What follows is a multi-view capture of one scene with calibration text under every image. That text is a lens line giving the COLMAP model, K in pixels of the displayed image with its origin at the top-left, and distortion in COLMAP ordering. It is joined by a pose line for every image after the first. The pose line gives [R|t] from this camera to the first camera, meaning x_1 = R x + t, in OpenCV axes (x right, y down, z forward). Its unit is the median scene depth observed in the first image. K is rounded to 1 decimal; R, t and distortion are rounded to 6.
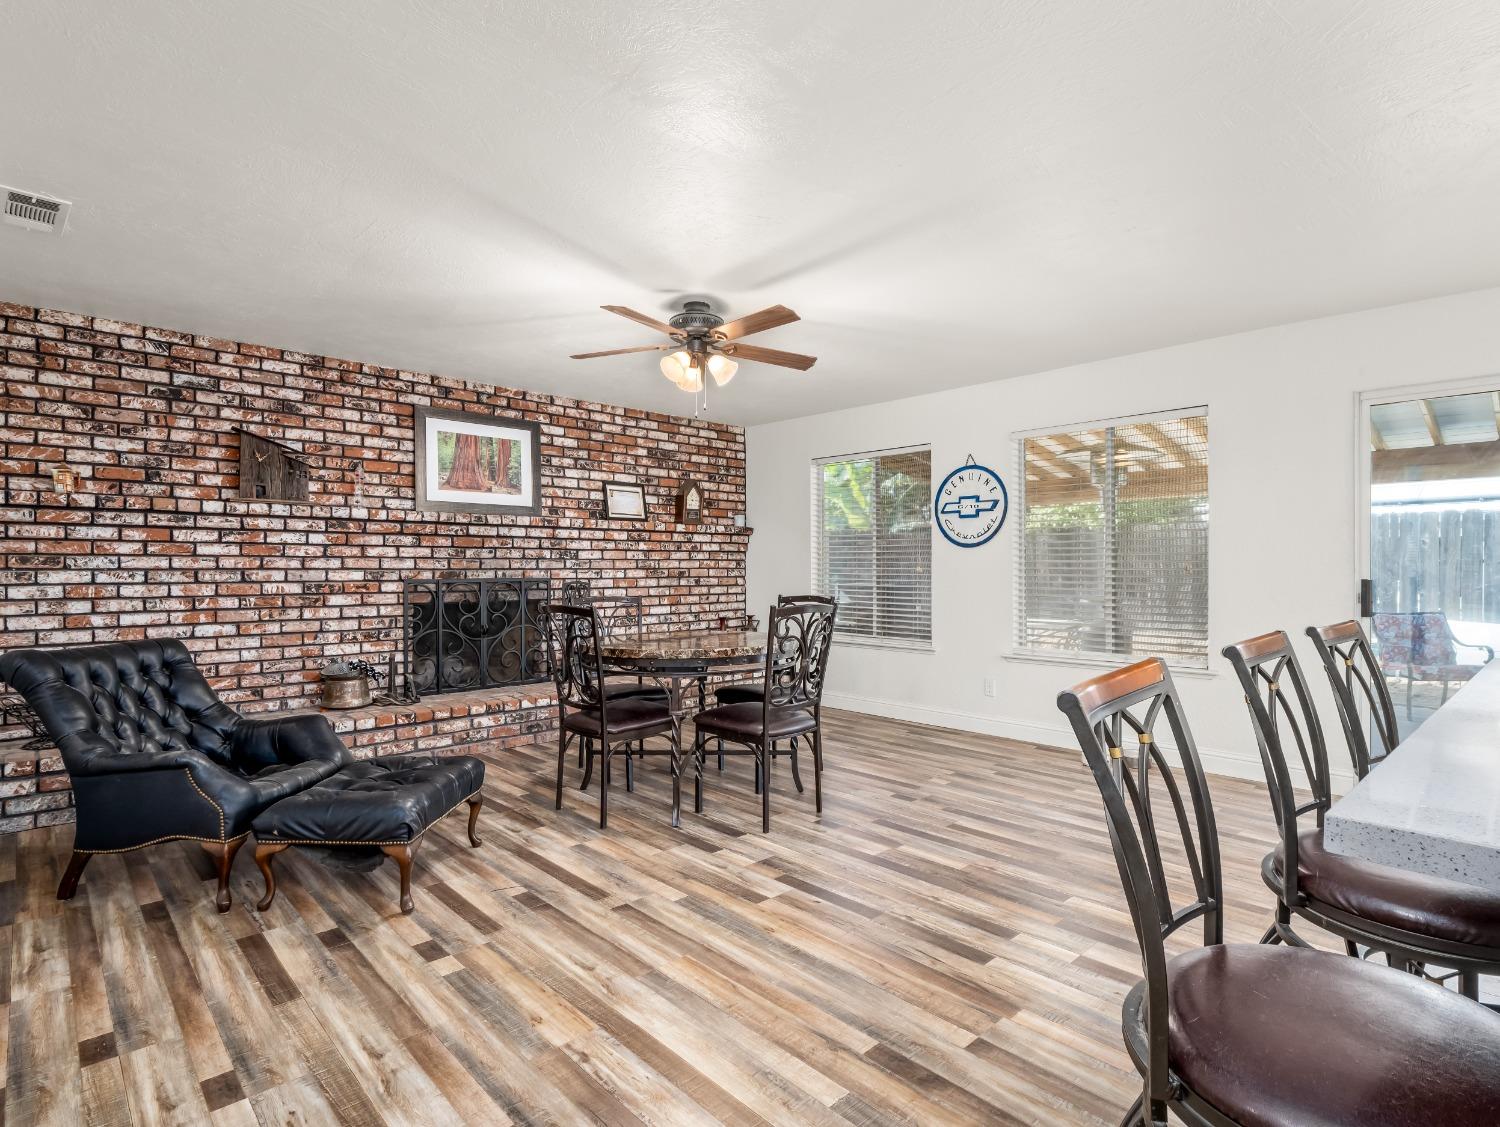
lens RADIAL K [[769.4, 0, 737.4], [0, 769.4, 571.5], [0, 0, 1]] dist [-0.006027, -0.001761]
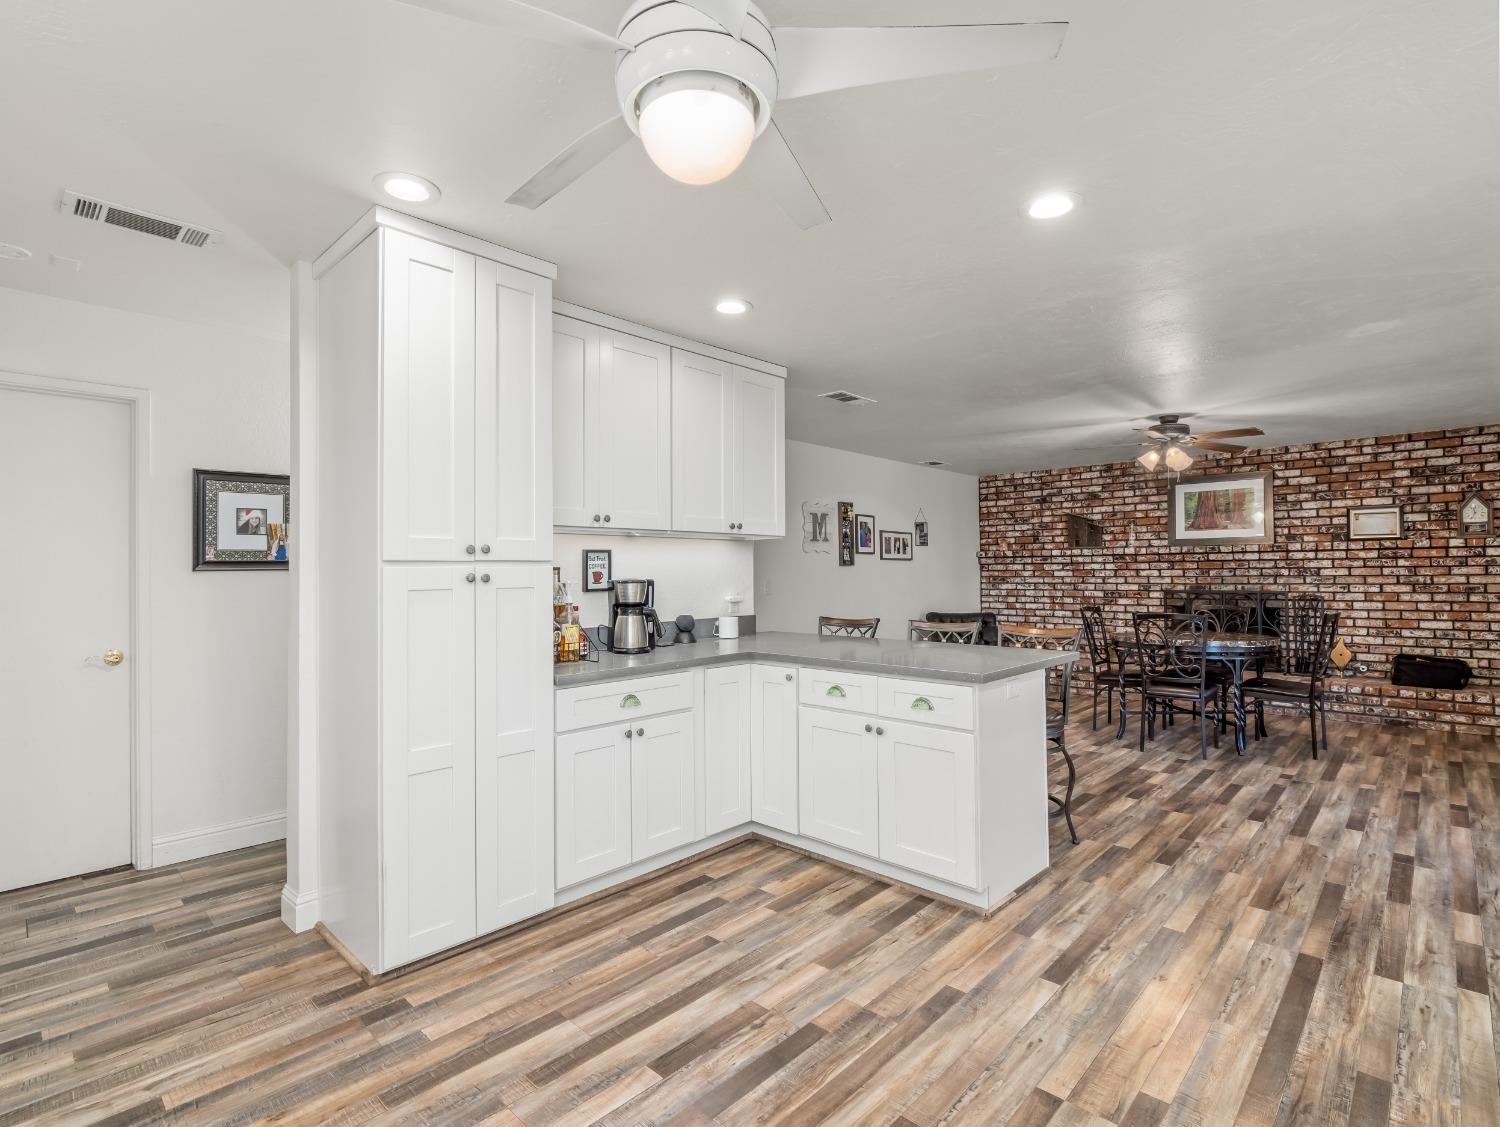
lens RADIAL K [[733.4, 0, 744.0], [0, 733.4, 558.9], [0, 0, 1]] dist [-0.021361, 0.000469]
pose [[0.057778, -0.020200, -0.998125, 0.880497], [0.003961, 0.999792, -0.020004, -0.023764], [0.998322, -0.002797, 0.057846, 0.043375]]
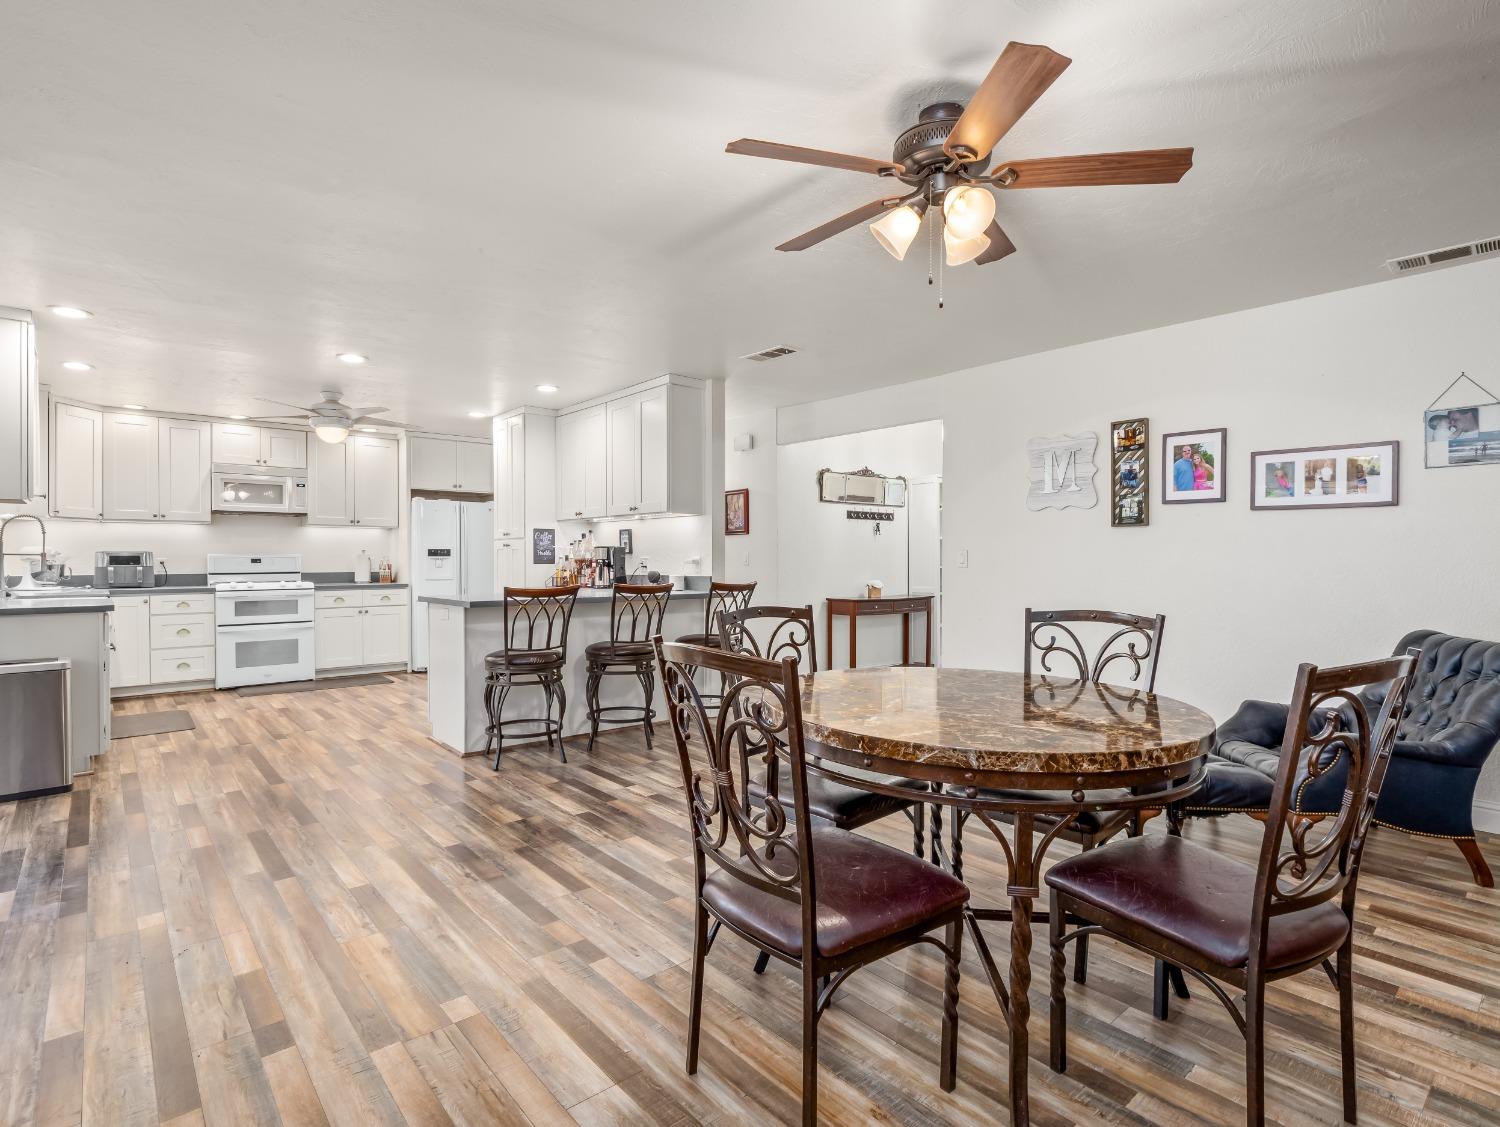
lens RADIAL K [[756.4, 0, 736.0], [0, 756.4, 561.7], [0, 0, 1]] dist [-0.009794, -0.000003]
pose [[-0.999198, -0.001410, 0.040029, 0.052644], [-0.001090, 0.999967, 0.008028, -0.006105], [-0.040039, 0.007978, -0.999166, 1.038766]]
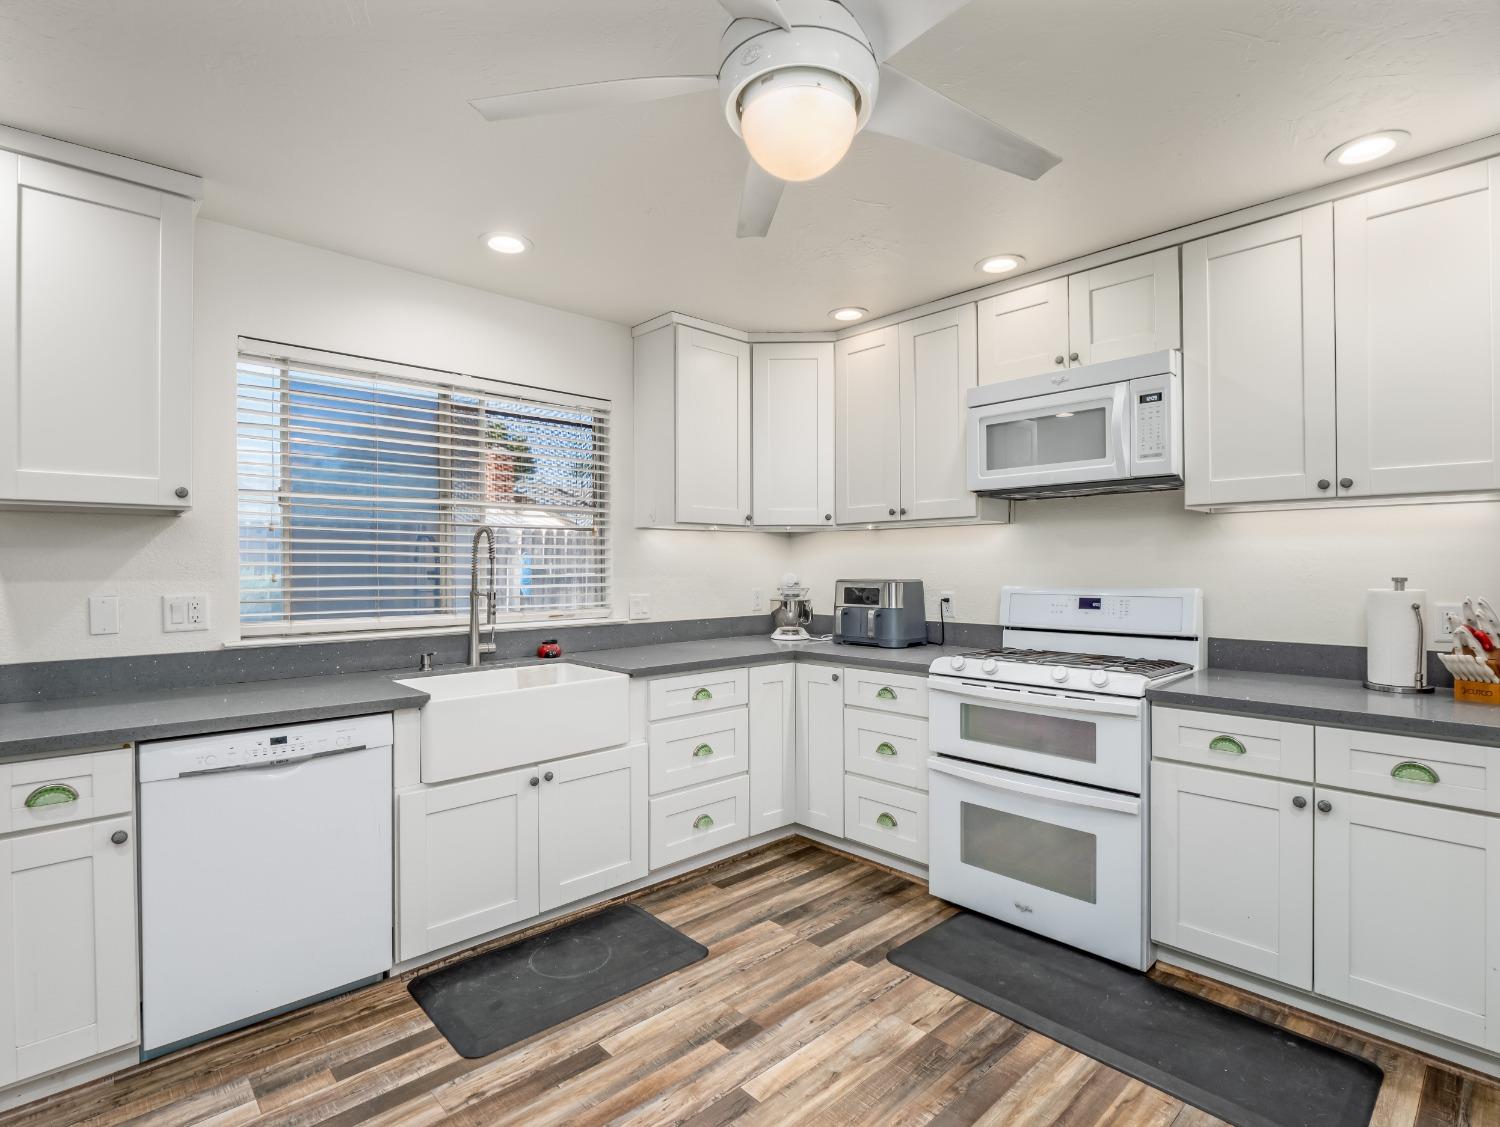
lens RADIAL K [[745.6, 0, 755.4], [0, 745.6, 562.1], [0, 0, 1]] dist [-0.015573, 0.000102]
pose [[-0.006623, 0.000868, 0.999978, 0.386464], [0.008321, 0.999965, -0.000813, -0.026230], [-0.999943, 0.008316, -0.006630, 0.059071]]
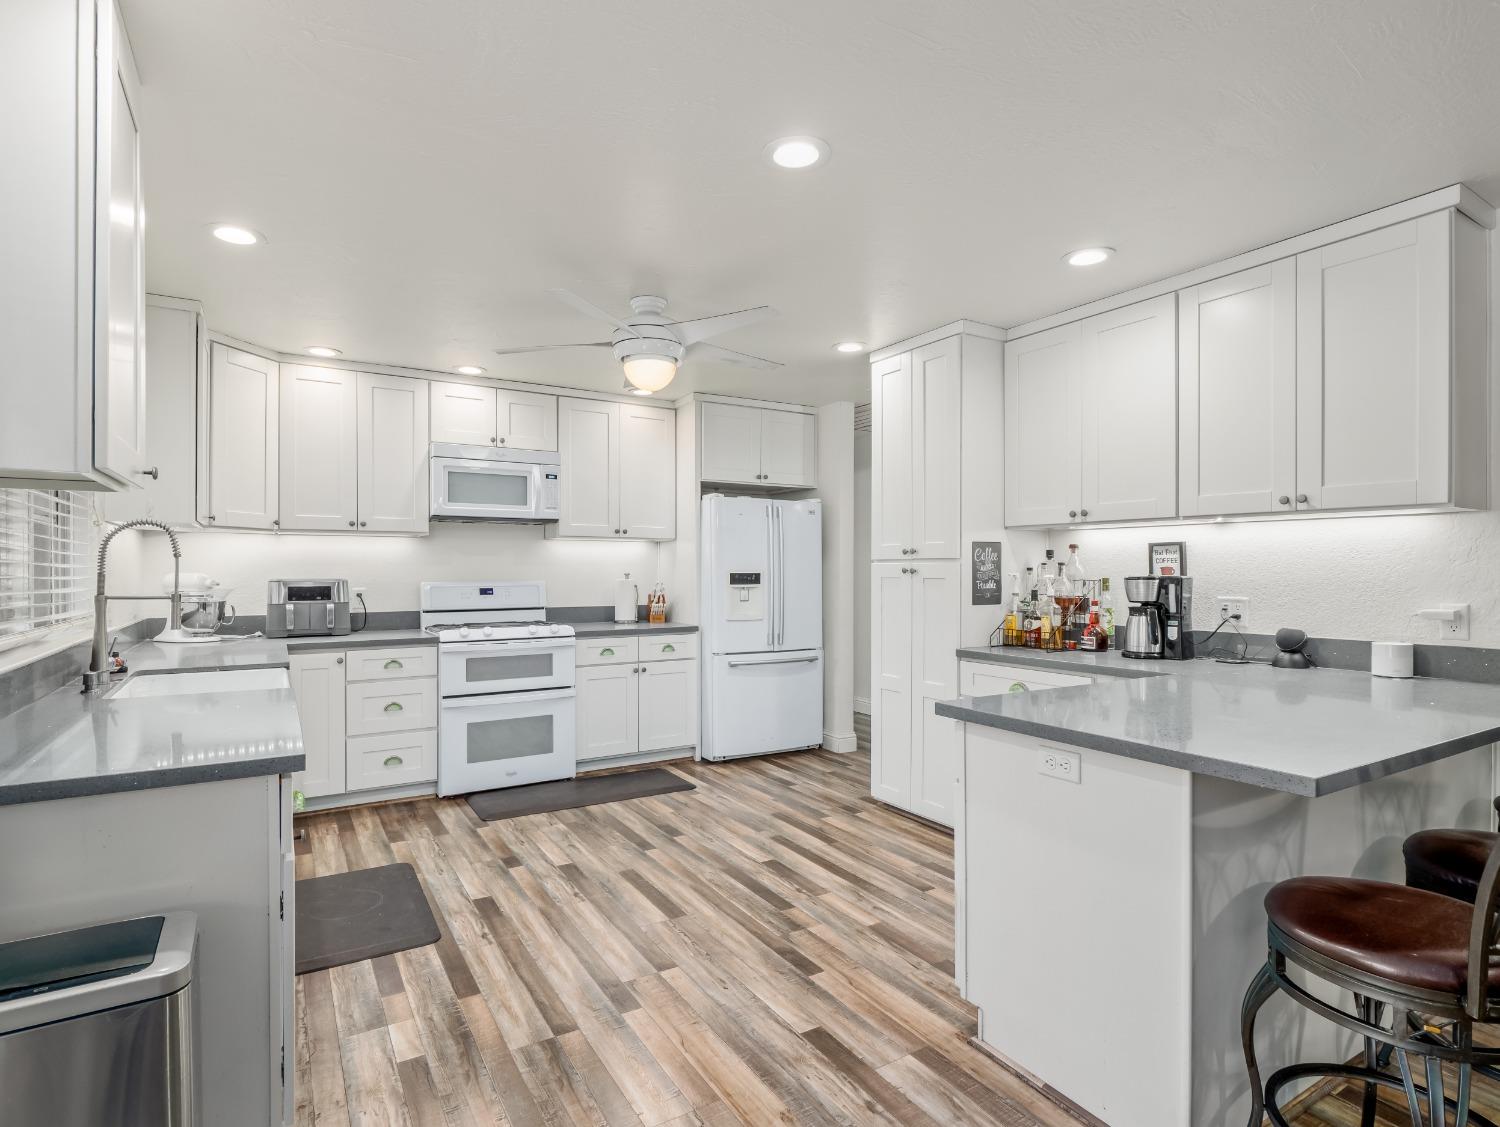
lens RADIAL K [[769.4, 0, 737.4], [0, 769.4, 571.5], [0, 0, 1]] dist [-0.006027, -0.001761]
pose [[-0.979493, -0.004017, 0.201437, 0.456680], [-0.002181, 0.999954, 0.009335, -0.026742], [-0.201466, 0.008704, -0.979457, 0.595348]]
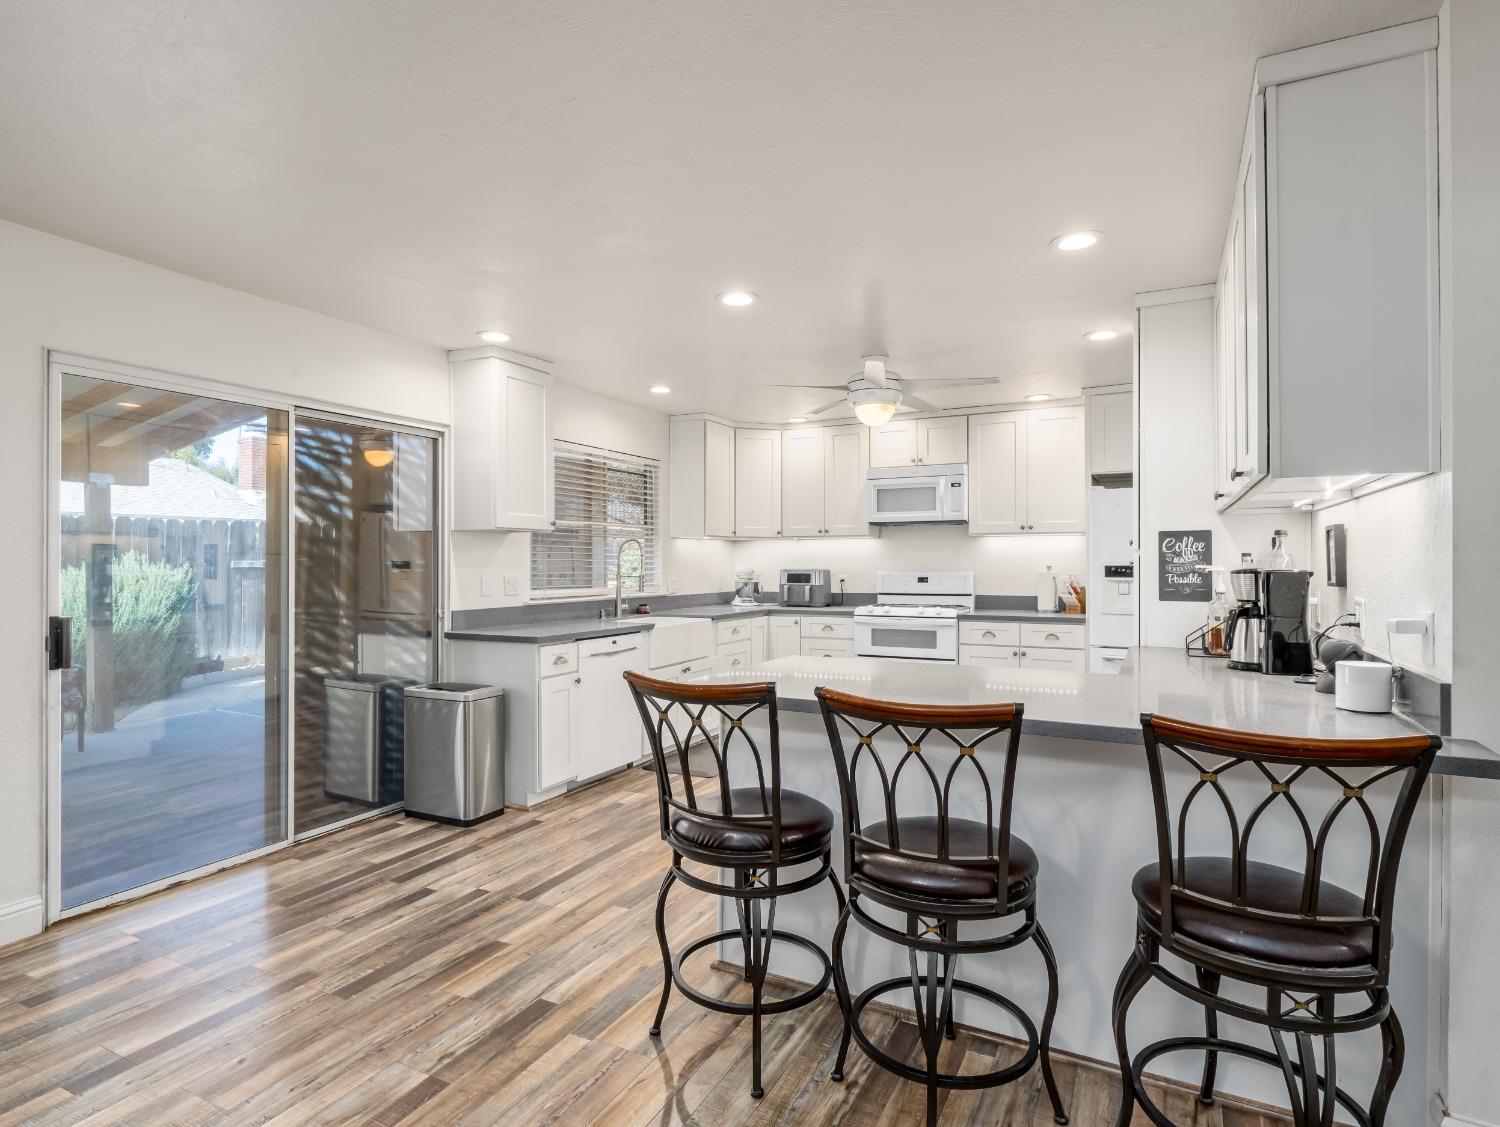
lens RADIAL K [[803.7, 0, 750.0], [0, 803.7, 563.5], [0, 0, 1]] dist [0.000943, -0.000174]
pose [[-0.343483, -0.003467, 0.939153, -0.063116], [0.005090, 0.999972, 0.005553, -0.026340], [-0.939145, 0.006687, -0.343455, 0.430259]]
